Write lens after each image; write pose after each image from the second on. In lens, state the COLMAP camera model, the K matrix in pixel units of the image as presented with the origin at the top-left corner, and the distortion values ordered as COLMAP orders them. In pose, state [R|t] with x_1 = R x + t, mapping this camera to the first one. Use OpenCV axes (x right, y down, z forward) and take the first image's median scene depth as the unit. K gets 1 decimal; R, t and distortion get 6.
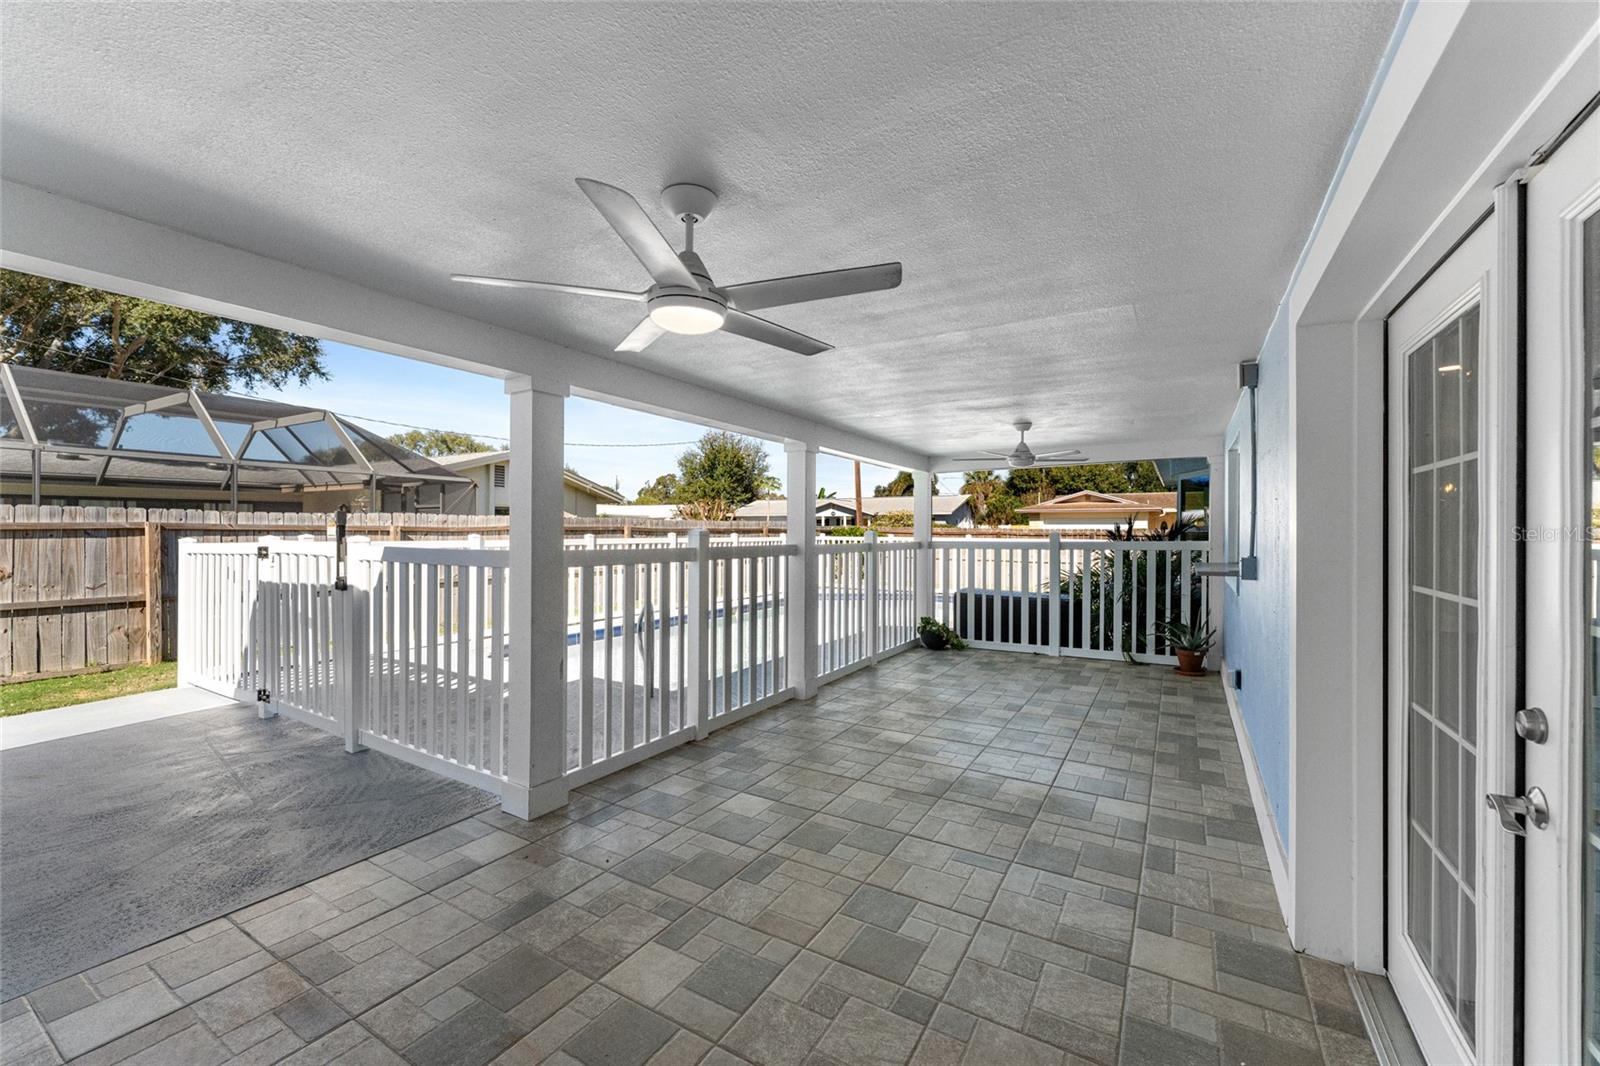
lens RADIAL K [[643.2, 0, 794.4], [0, 643.2, 531.2], [0, 0, 1]] dist [-0.000793, -0.000023]
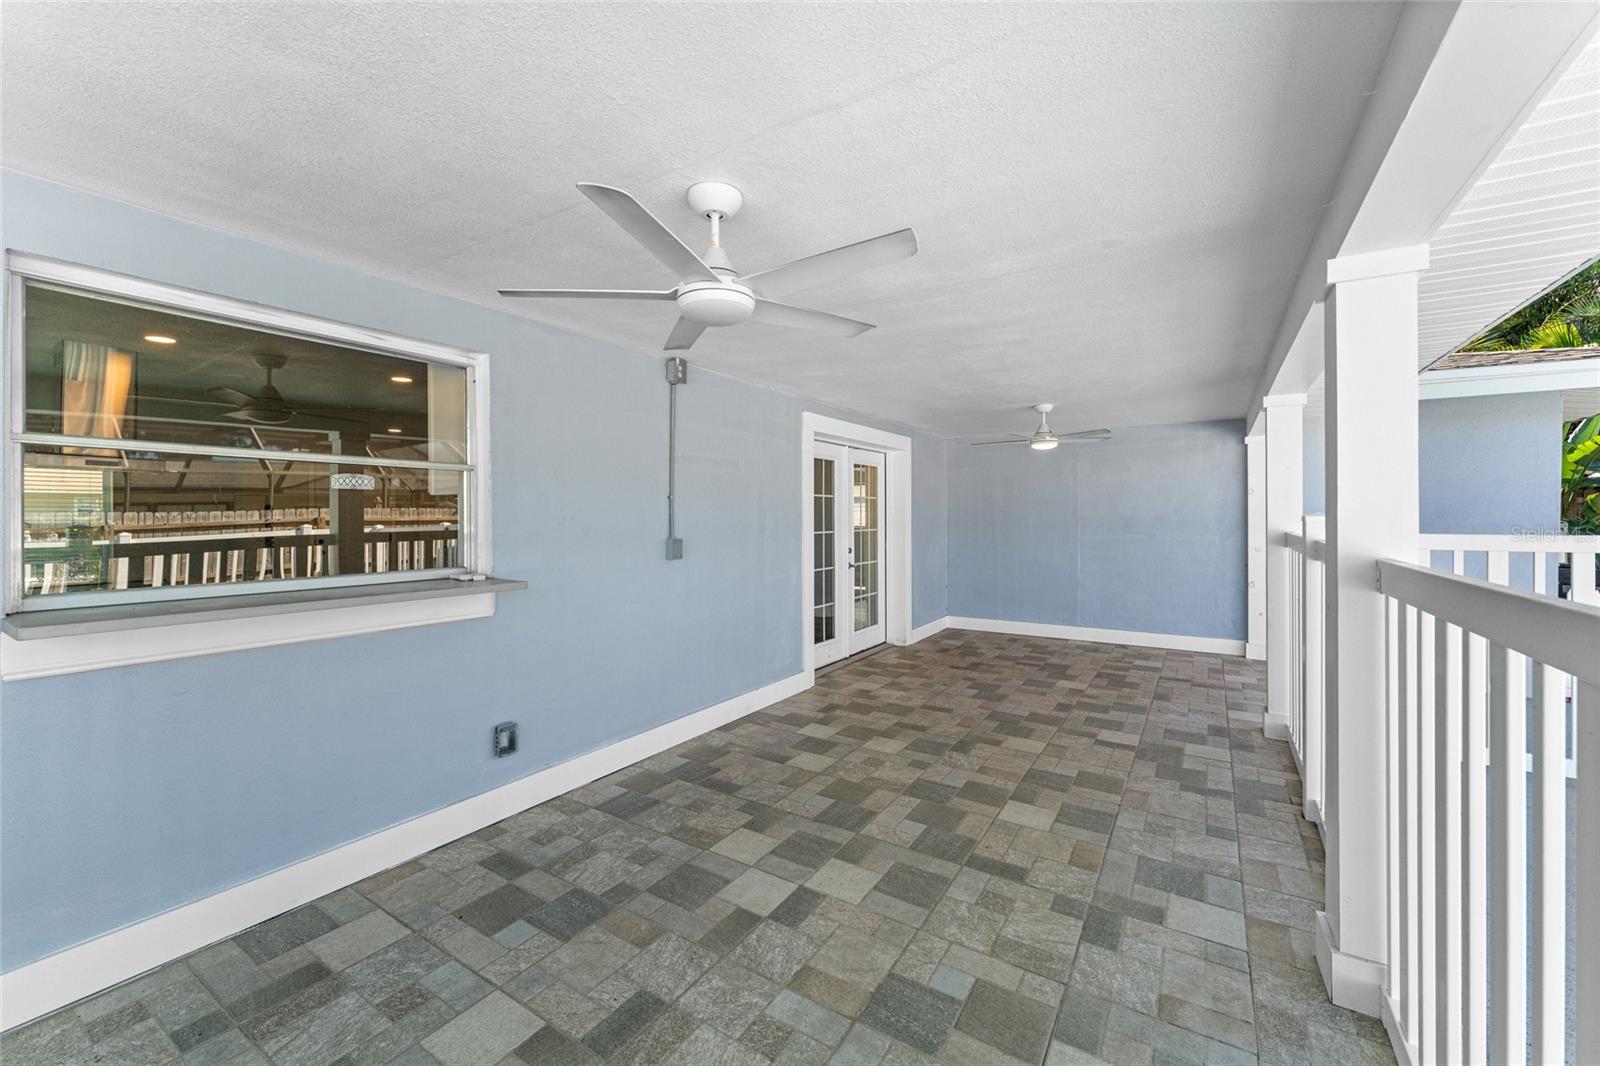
lens RADIAL K [[643.2, 0, 806.5], [0, 643.2, 524.5], [0, 0, 1]] dist [-0.000793, -0.000023]
pose [[-0.999953, -0.001066, 0.009662, 0.501601], [-0.000984, 0.999963, 0.008489, 0.009362], [-0.009670, 0.008480, -0.999917, 2.192802]]
